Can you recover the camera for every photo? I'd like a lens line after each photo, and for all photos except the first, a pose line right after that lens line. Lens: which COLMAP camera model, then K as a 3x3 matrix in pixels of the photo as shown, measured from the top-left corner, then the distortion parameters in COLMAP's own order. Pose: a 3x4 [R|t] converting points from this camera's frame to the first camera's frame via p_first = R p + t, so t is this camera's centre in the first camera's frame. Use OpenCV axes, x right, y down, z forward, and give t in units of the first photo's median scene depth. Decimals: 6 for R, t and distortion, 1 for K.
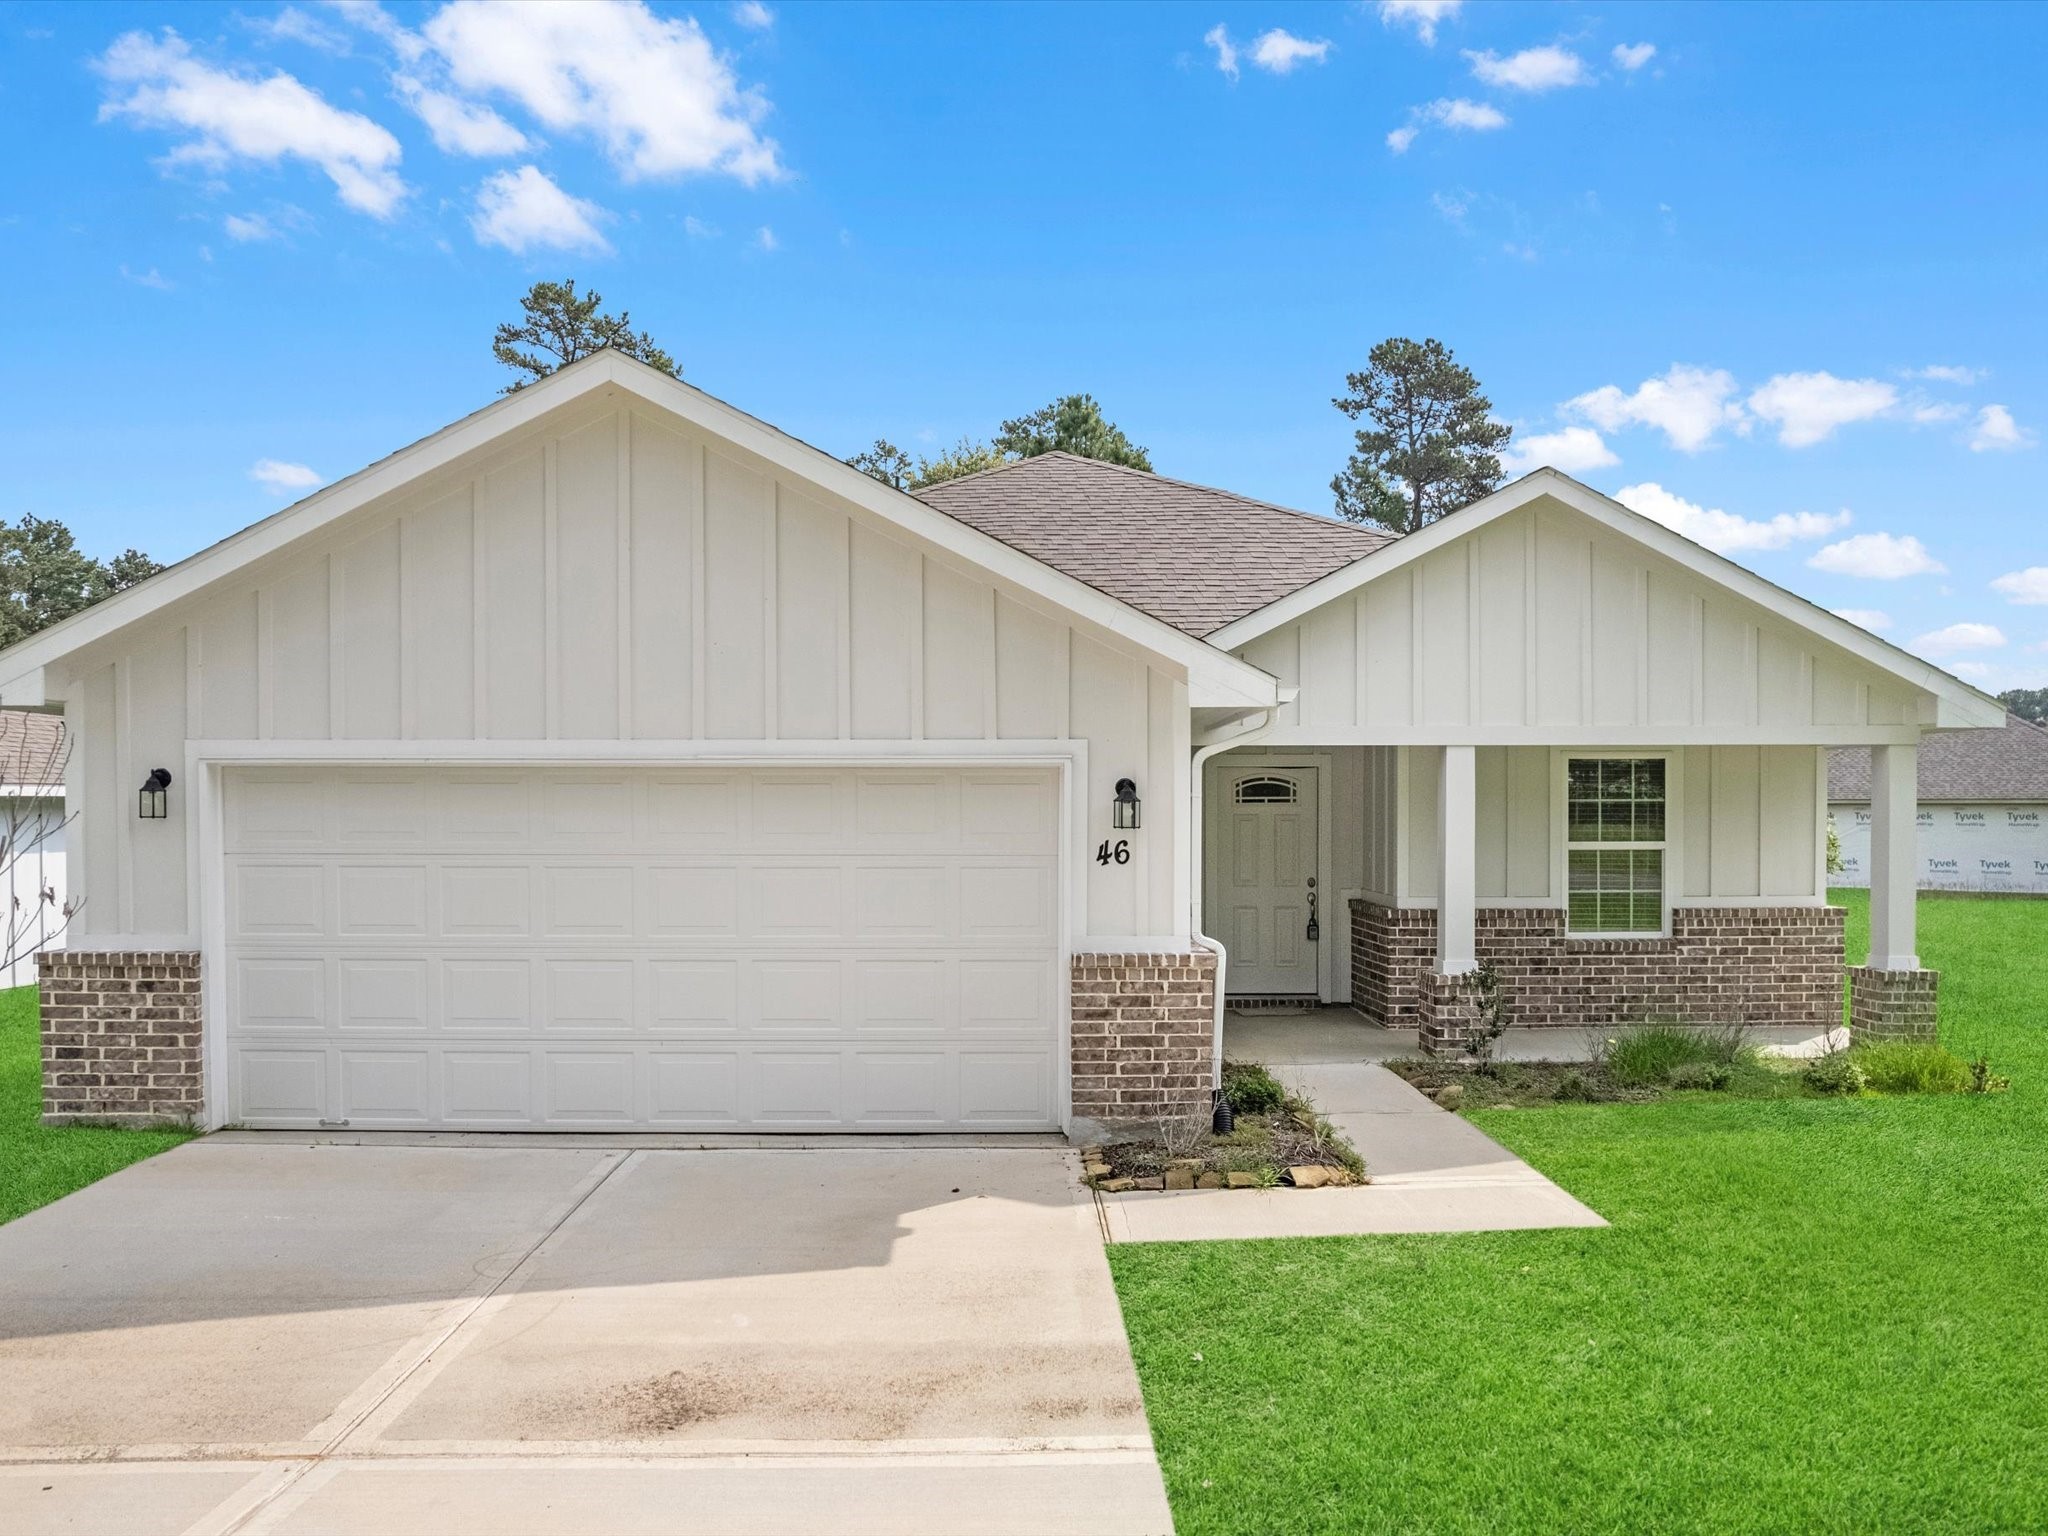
lens RADIAL K [[1463.4, 0, 1025.4], [0, 1463.4, 809.2], [0, 0, 1]] dist [-0.030087, 0.007302]
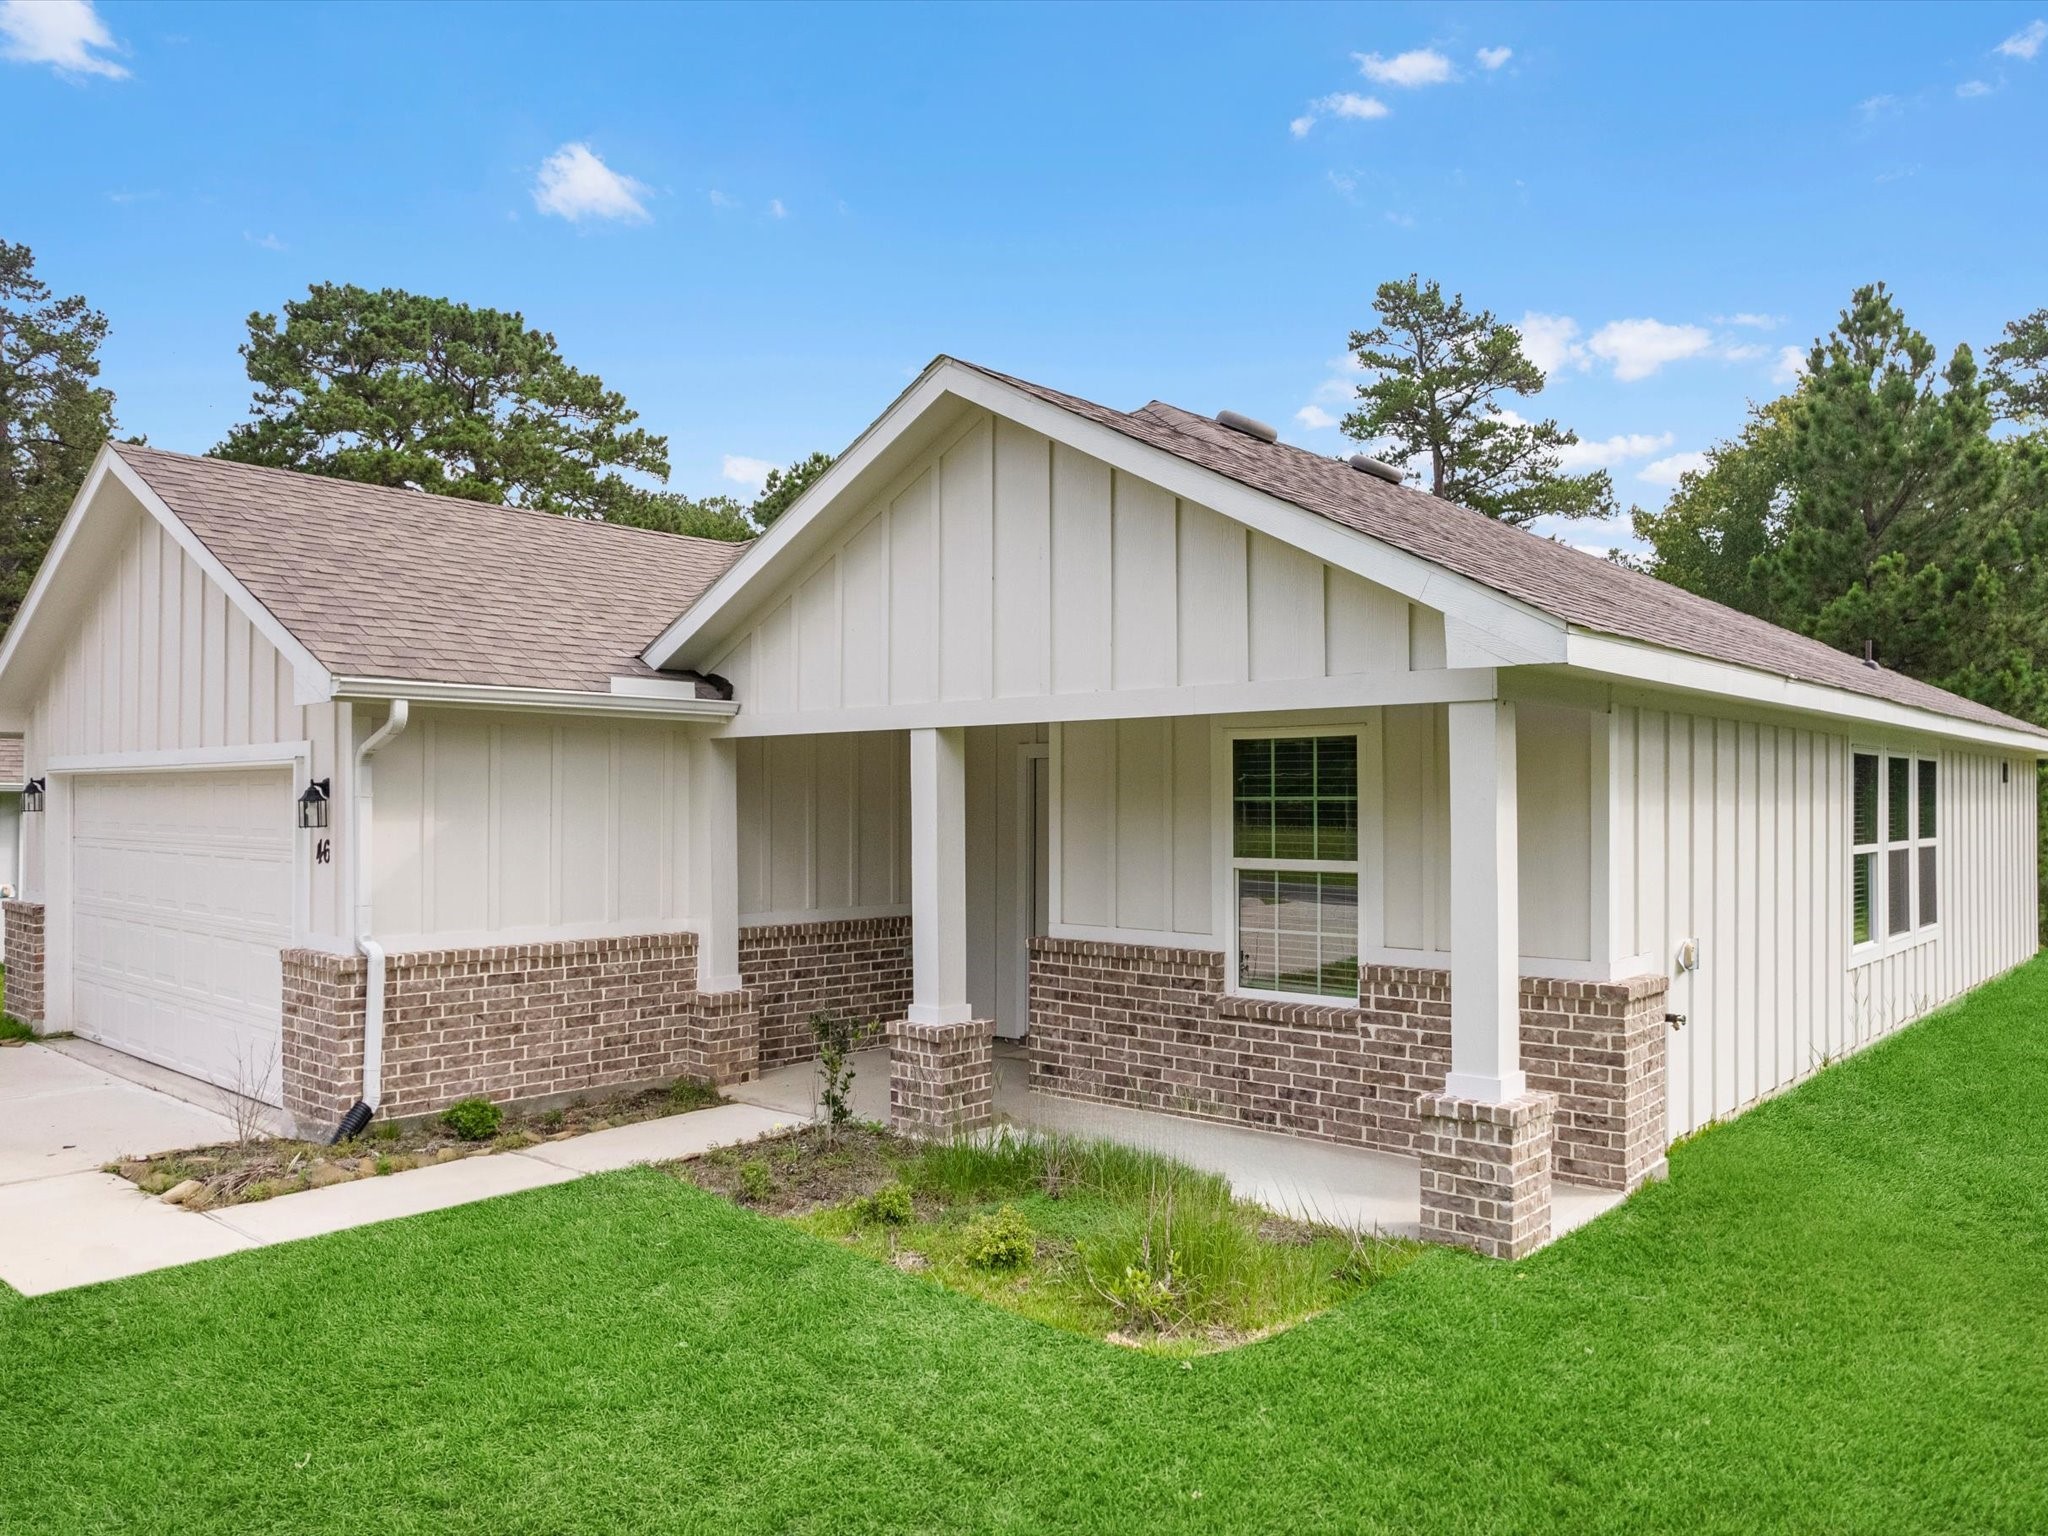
lens RADIAL K [[1463.4, 0, 1026.5], [0, 1463.4, 770.2], [0, 0, 1]] dist [-0.030087, 0.007302]
pose [[0.755590, -0.010341, -0.654963, 0.763059], [-0.003478, 0.999798, -0.019799, -0.005405], [0.655035, 0.017238, 0.755401, 0.406572]]
